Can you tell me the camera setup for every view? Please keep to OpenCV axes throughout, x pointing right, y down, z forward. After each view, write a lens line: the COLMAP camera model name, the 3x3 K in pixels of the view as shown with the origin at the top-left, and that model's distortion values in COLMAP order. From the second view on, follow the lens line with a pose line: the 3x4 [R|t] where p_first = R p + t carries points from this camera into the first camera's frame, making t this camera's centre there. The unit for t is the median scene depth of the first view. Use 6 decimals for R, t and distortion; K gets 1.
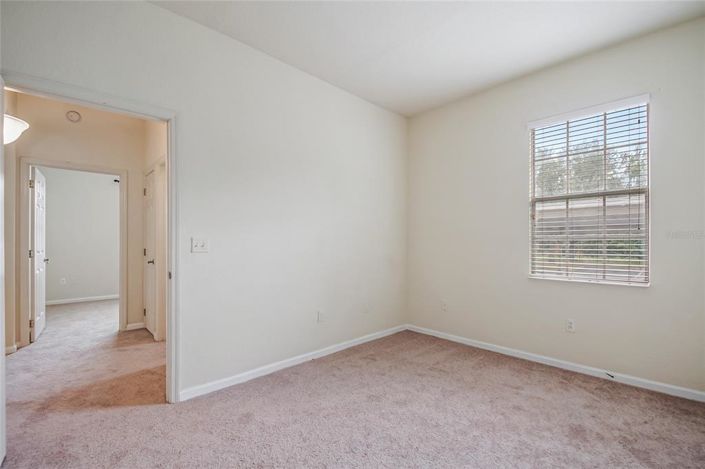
lens RADIAL K [[307.9, 0, 355.4], [0, 307.9, 239.6], [0, 0, 1]] dist [0.000413, -0.017315]
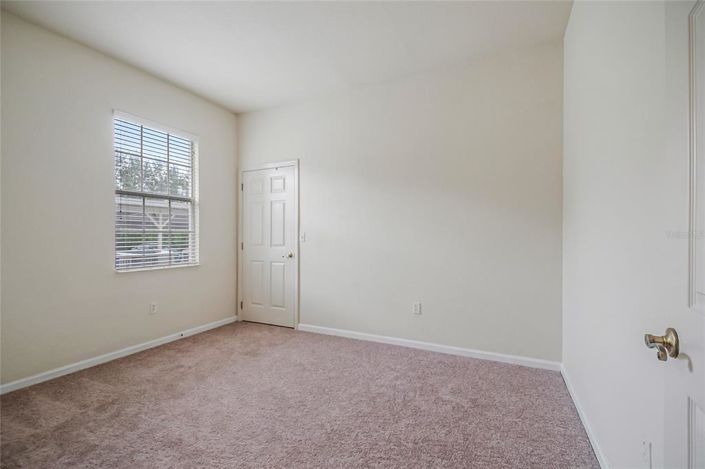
lens RADIAL K [[307.9, 0, 355.4], [0, 307.9, 239.6], [0, 0, 1]] dist [0.000413, -0.017315]
pose [[-0.351228, -0.011554, 0.936219, -0.658869], [-0.003746, 0.999933, 0.010935, 0.008644], [-0.936283, 0.000334, -0.351247, 0.718303]]
